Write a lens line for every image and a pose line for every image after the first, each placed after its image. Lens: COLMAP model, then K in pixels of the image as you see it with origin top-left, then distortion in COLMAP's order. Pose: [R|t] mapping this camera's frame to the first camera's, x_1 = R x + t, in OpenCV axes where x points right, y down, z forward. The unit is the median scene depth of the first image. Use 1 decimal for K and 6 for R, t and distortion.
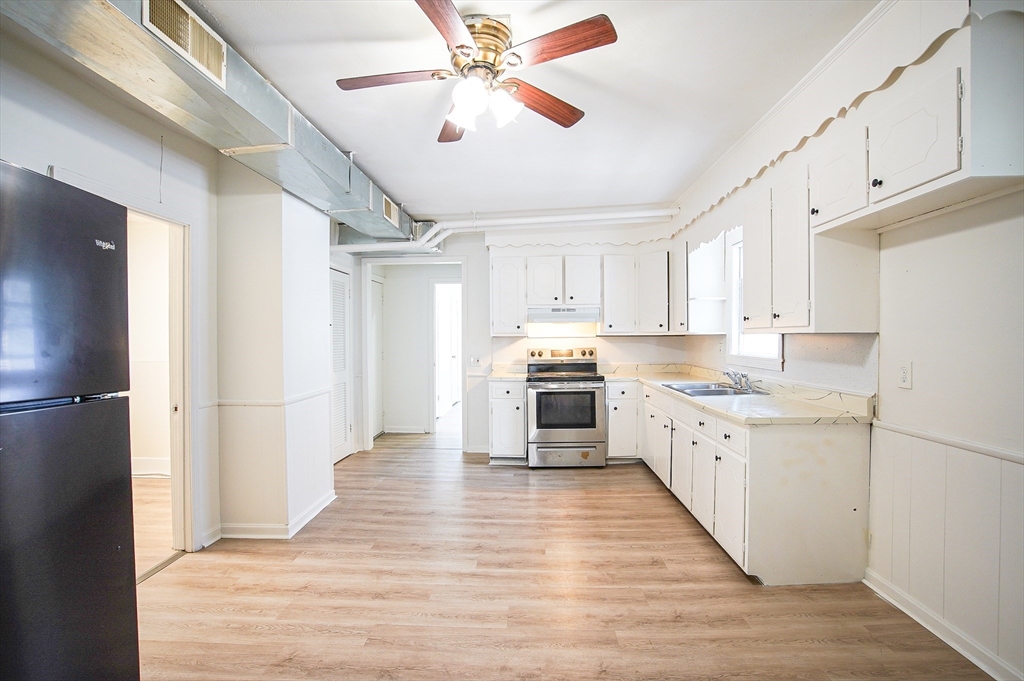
lens RADIAL K [[483.1, 0, 512.0], [0, 483.1, 340.5], [0, 0, 1]] dist [-0.065088, 0.032199]
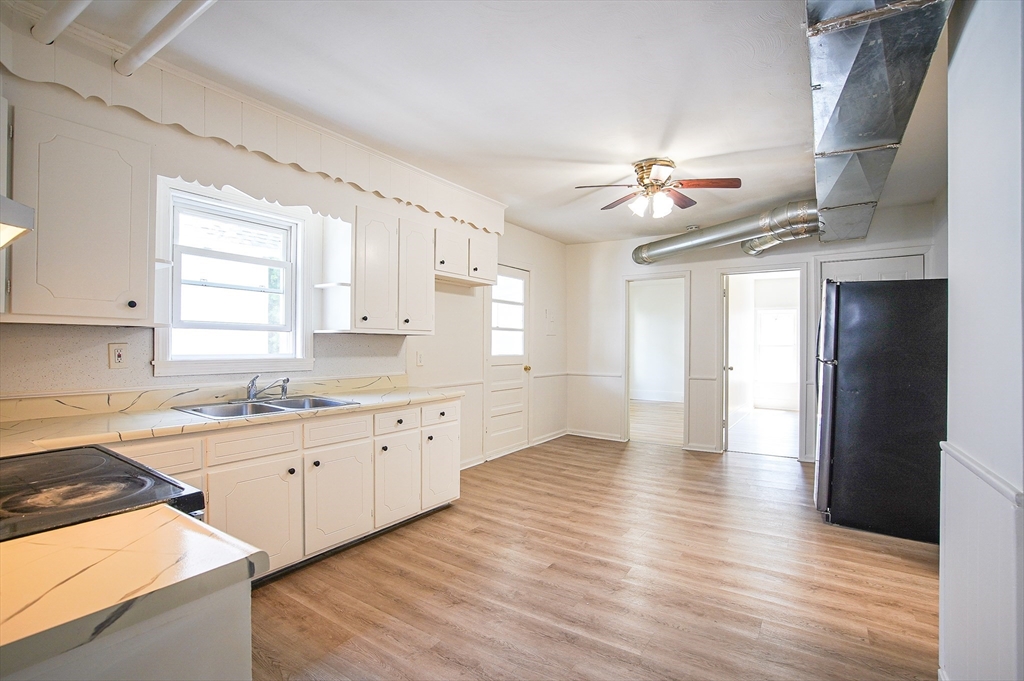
lens RADIAL K [[490.3, 0, 515.3], [0, 490.3, 338.1], [0, 0, 1]] dist [-0.065082, 0.033874]
pose [[-0.865601, 0.007454, 0.500678, -0.253527], [0.001040, 0.999914, -0.013089, 0.010057], [-0.500733, -0.010809, -0.865534, 1.358404]]
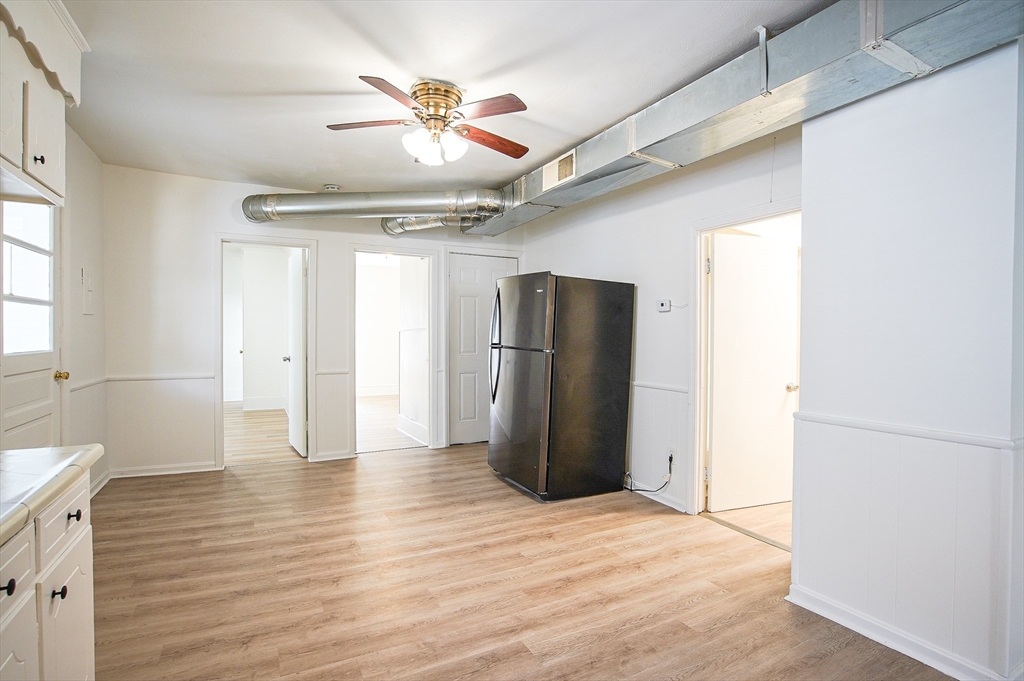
lens RADIAL K [[490.3, 0, 515.3], [0, 490.3, 338.1], [0, 0, 1]] dist [-0.065082, 0.033874]
pose [[-0.855313, 0.002592, -0.518106, 0.209560], [-0.006676, 0.999849, 0.016024, 0.004646], [0.518069, 0.017164, -0.855167, 1.096896]]
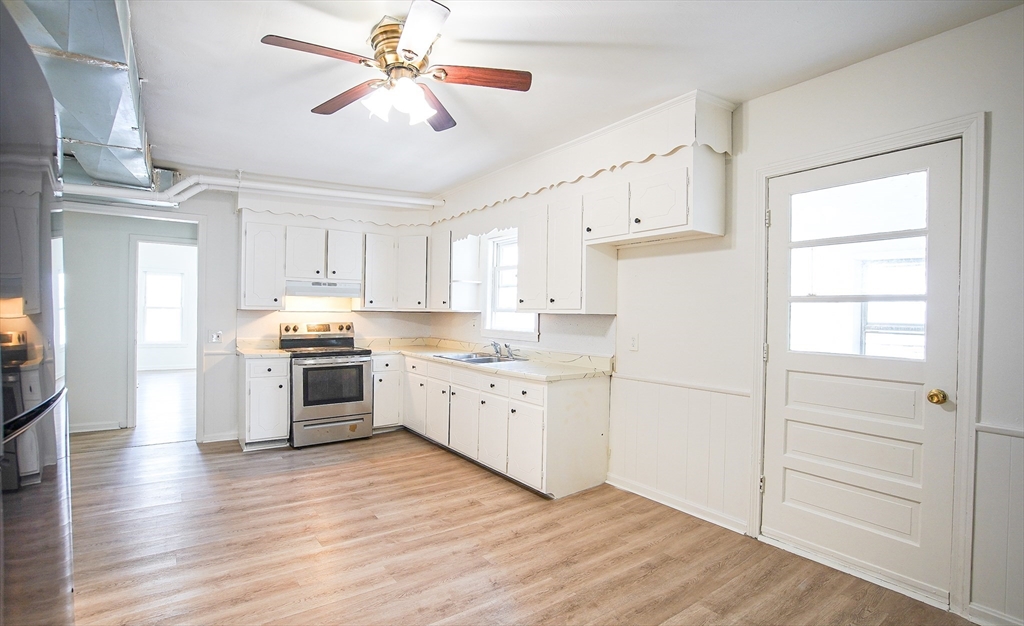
lens RADIAL K [[487.2, 0, 505.5], [0, 487.2, 312.7], [0, 0, 1]] dist [-0.038333, 0.000617]
pose [[0.791675, 0.016845, 0.610710, -0.266277], [-0.014749, 0.999855, -0.008460, -0.002524], [-0.610764, -0.002310, 0.791809, -0.011713]]
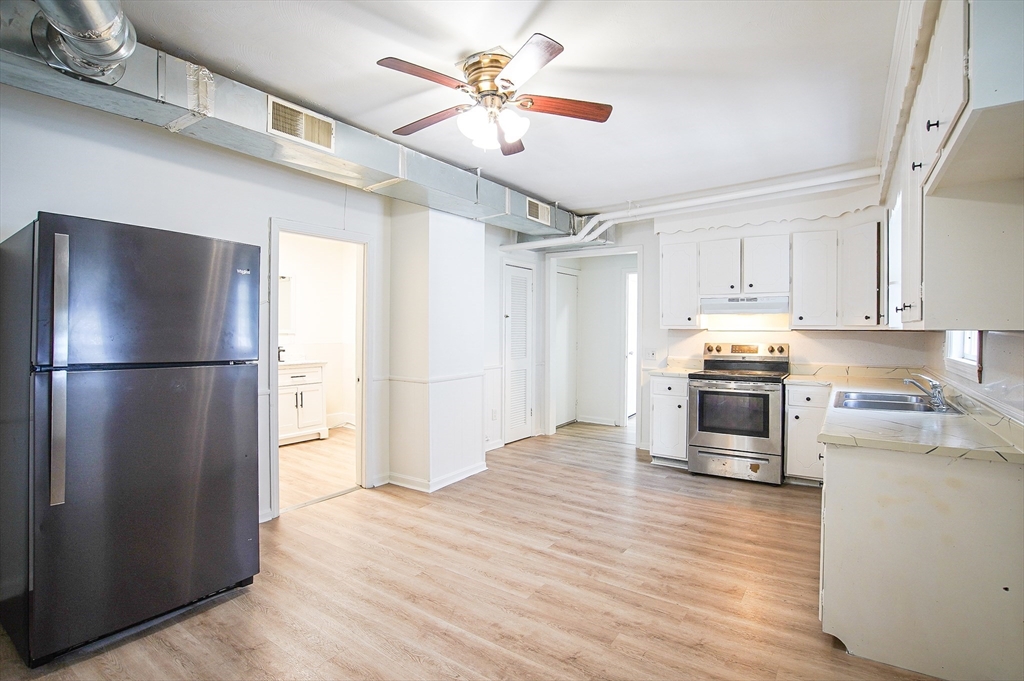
lens RADIAL K [[507.1, 0, 499.0], [0, 507.1, 325.9], [0, 0, 1]] dist [-0.072093, 0.038943]
pose [[0.842570, 0.009506, -0.538503, 0.291049], [-0.014939, 0.999872, -0.005724, -0.004943], [0.538380, 0.012867, 0.842604, -0.000499]]
